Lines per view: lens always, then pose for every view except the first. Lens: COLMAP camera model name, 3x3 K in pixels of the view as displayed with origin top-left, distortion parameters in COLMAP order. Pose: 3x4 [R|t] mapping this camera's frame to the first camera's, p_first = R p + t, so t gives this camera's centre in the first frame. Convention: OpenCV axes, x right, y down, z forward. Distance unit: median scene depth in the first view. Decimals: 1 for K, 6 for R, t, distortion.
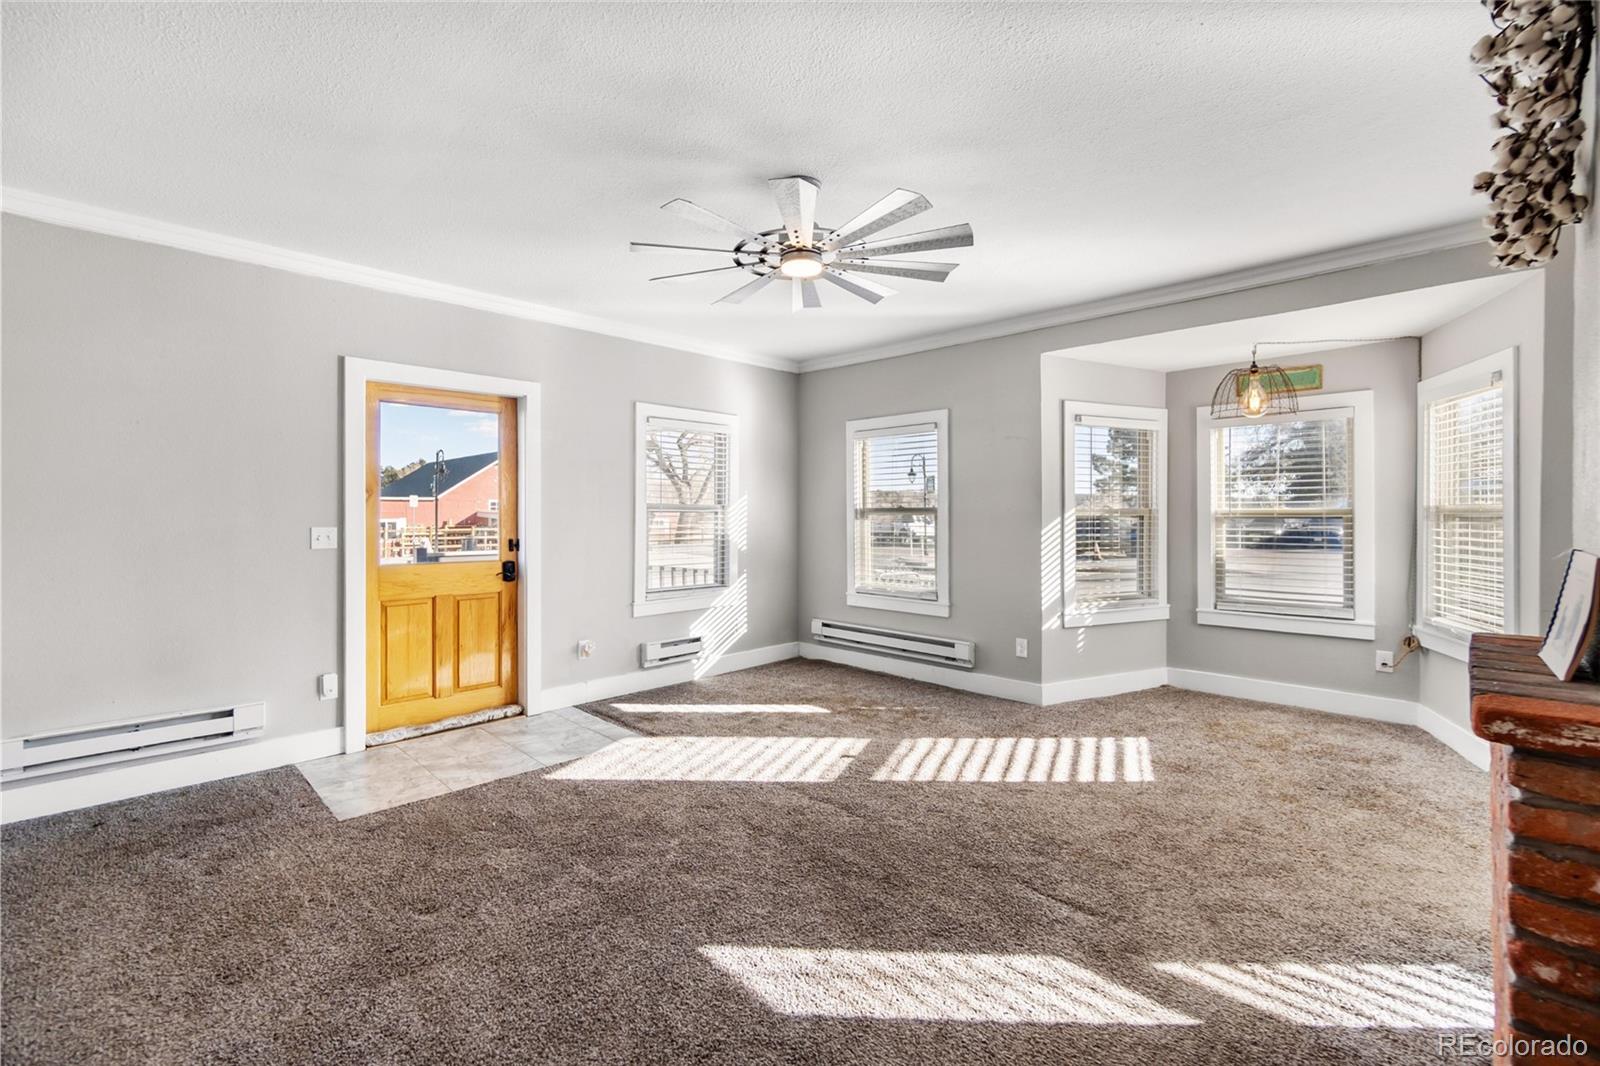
lens RADIAL K [[698.6, 0, 796.2], [0, 698.6, 509.0], [0, 0, 1]] dist [-0.004405, 0.000694]
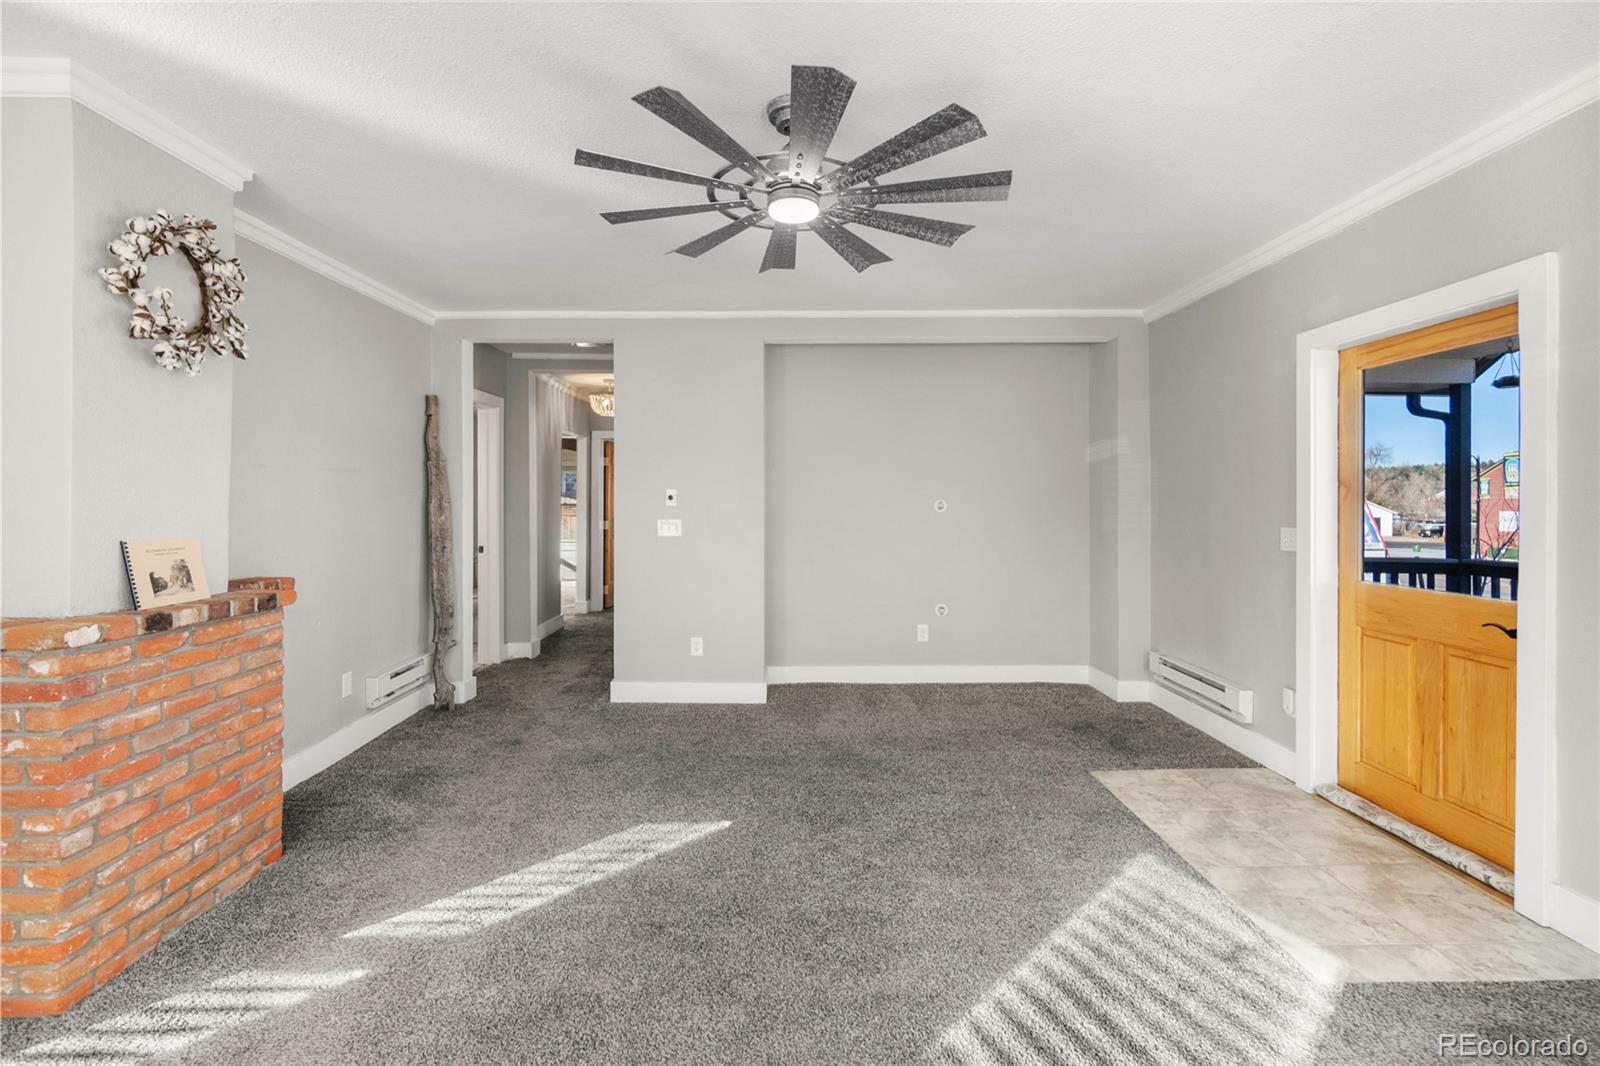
lens RADIAL K [[698.6, 0, 796.2], [0, 698.6, 509.0], [0, 0, 1]] dist [-0.004405, 0.000694]
pose [[-0.707772, 0.005526, -0.706419, 0.433243], [0.004096, 0.999985, 0.003719, -0.006267], [0.706429, -0.000261, -0.707784, 1.192895]]
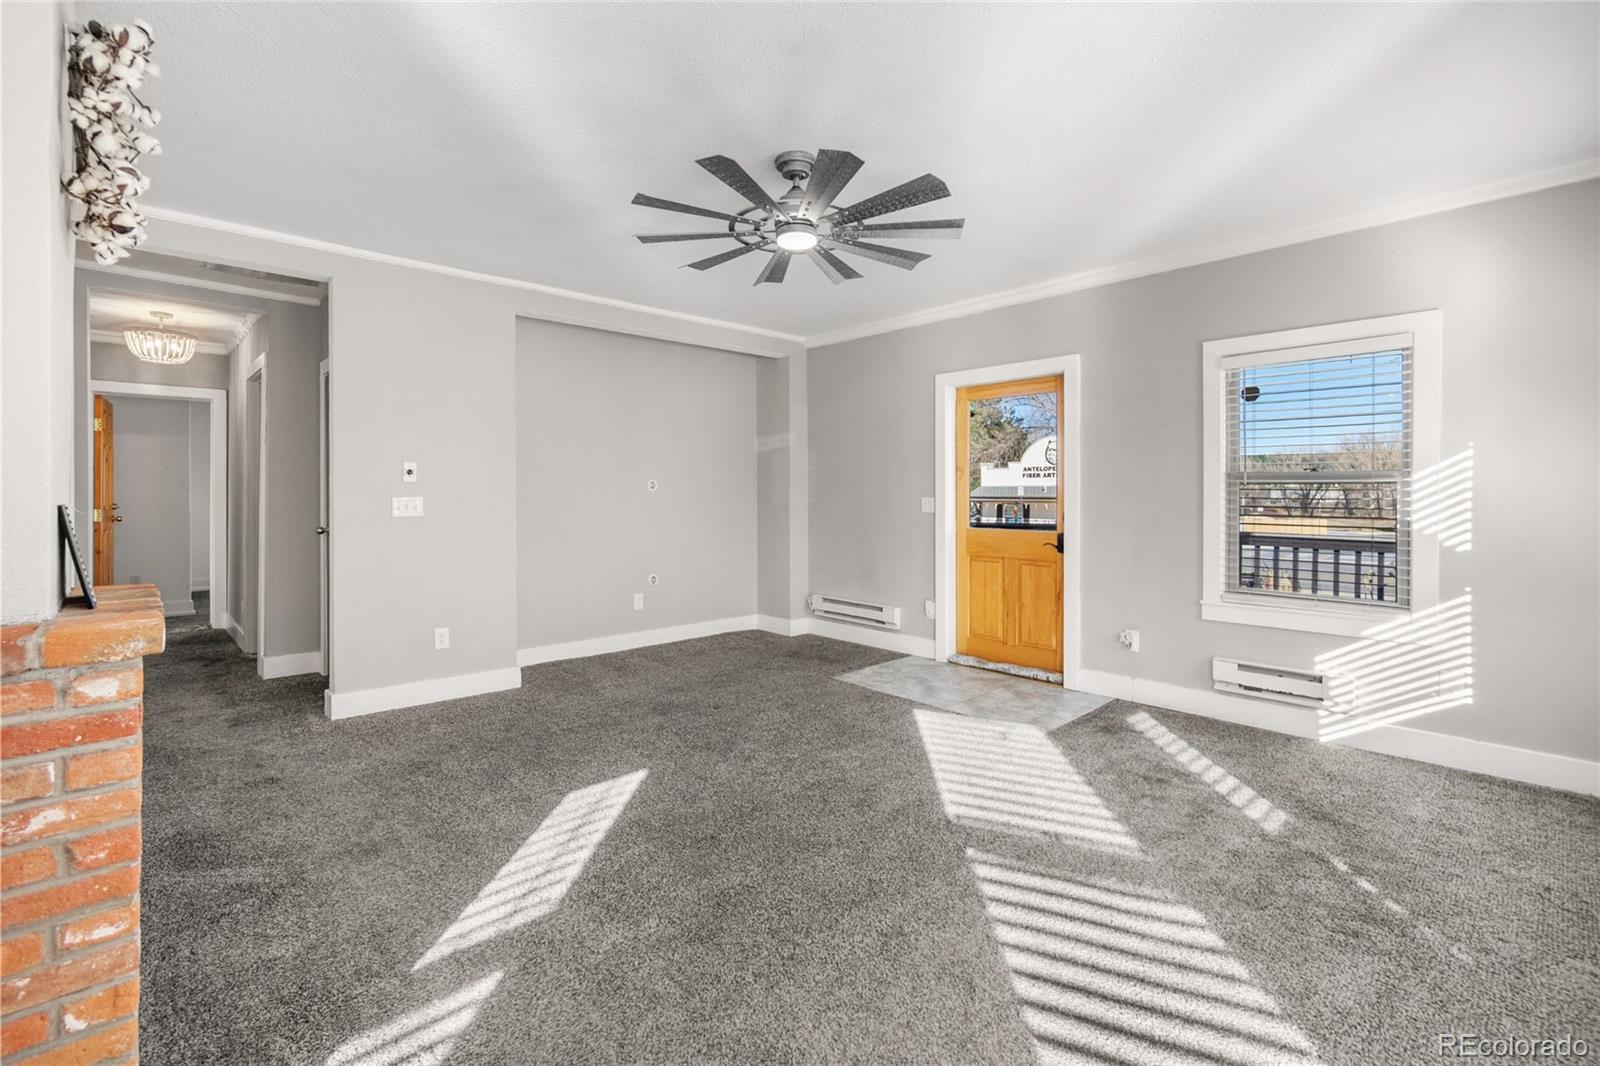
lens RADIAL K [[702.5, 0, 793.6], [0, 702.5, 500.1], [0, 0, 1]] dist [-0.000537, 0.000113]
pose [[-0.049734, 0.007251, -0.998736, 0.783996], [0.007066, 0.999951, 0.006908, 0.017820], [0.998738, -0.006713, -0.049783, 0.798257]]
